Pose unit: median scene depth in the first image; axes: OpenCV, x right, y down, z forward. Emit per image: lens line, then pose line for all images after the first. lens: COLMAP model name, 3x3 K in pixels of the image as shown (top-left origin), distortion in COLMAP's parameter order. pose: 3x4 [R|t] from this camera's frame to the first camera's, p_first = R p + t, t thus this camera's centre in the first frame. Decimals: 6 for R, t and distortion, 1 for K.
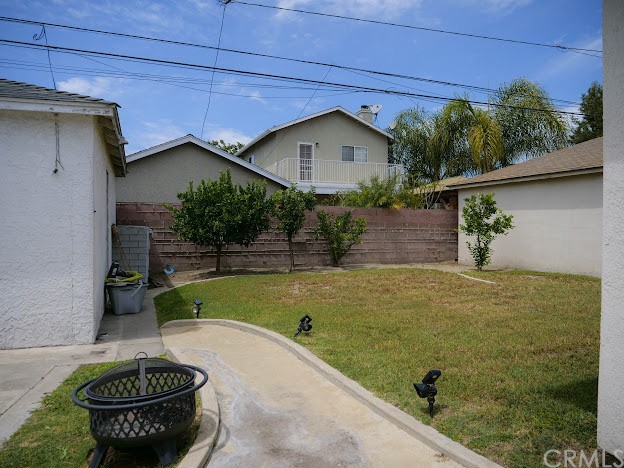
lens RADIAL K [[454.5, 0, 312.0], [0, 454.5, 234.0], [0, 0, 1]] dist [-0.038146, 0.009823]
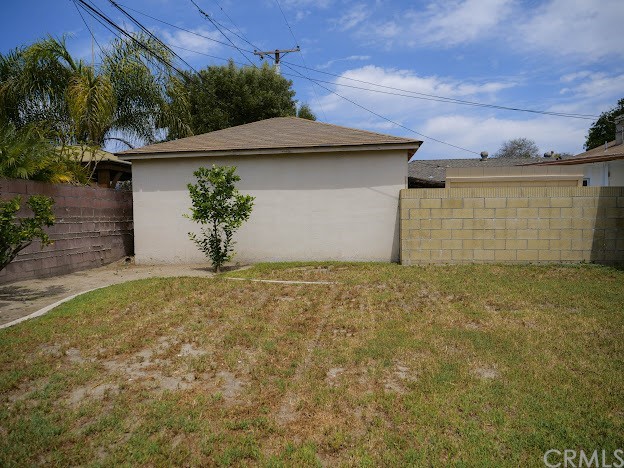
lens RADIAL K [[452.6, 0, 312.3], [0, 452.6, 228.3], [0, 0, 1]] dist [-0.039768, 0.002405]
pose [[0.465119, -0.040842, 0.884306, -0.187608], [0.032815, 0.999044, 0.028882, -0.003339], [-0.884640, 0.015585, 0.466014, 0.460810]]
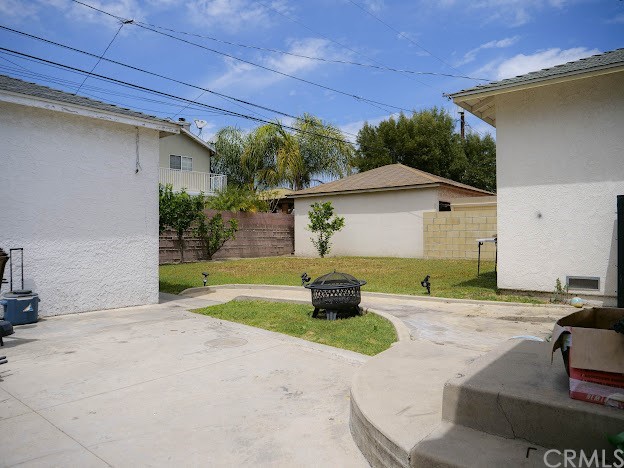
lens RADIAL K [[454.5, 0, 312.0], [0, 454.5, 234.0], [0, 0, 1]] dist [-0.038146, 0.009823]
pose [[0.865968, -0.005500, 0.500069, -0.300950], [0.016313, 0.999718, -0.017254, 0.028409], [-0.499833, 0.023099, 0.865814, -0.148161]]
